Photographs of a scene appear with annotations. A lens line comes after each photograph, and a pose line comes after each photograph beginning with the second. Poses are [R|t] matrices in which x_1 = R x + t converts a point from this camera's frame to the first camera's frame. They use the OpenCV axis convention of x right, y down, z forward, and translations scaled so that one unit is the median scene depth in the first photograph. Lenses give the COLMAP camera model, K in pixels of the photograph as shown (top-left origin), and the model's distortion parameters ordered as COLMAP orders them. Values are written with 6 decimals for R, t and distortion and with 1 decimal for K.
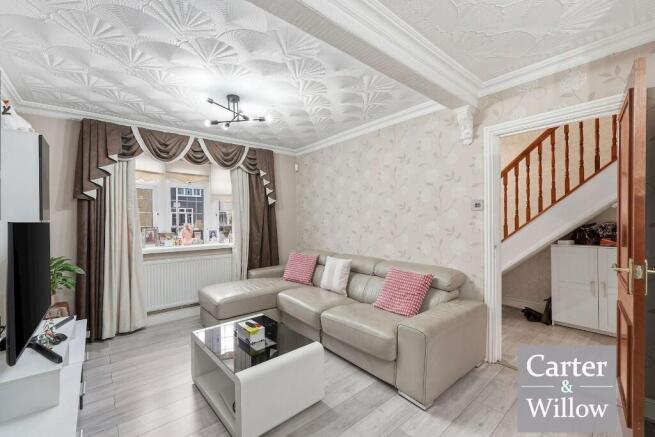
lens RADIAL K [[271.4, 0, 327.5], [0, 271.4, 218.5], [0, 0, 1]] dist [-0.000729, 0.000118]
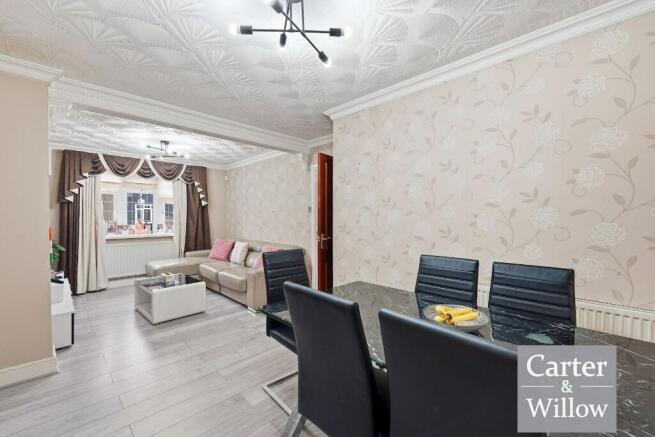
lens RADIAL K [[271.4, 0, 327.5], [0, 271.4, 218.5], [0, 0, 1]] dist [-0.000729, 0.000118]
pose [[0.996359, 0.010269, 0.084634, 0.376098], [-0.010876, 0.999918, 0.006717, -0.003493], [-0.084558, -0.007613, 0.996389, -0.543246]]
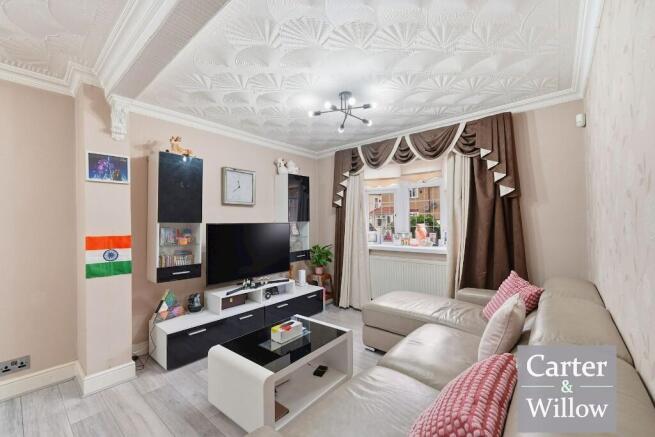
lens RADIAL K [[271.4, 0, 327.5], [0, 271.4, 218.5], [0, 0, 1]] dist [-0.000729, 0.000118]
pose [[0.158499, -0.005015, -0.987346, 0.445331], [0.015884, 0.999871, -0.002528, -0.004462], [0.987231, -0.015283, 0.158558, 0.588166]]
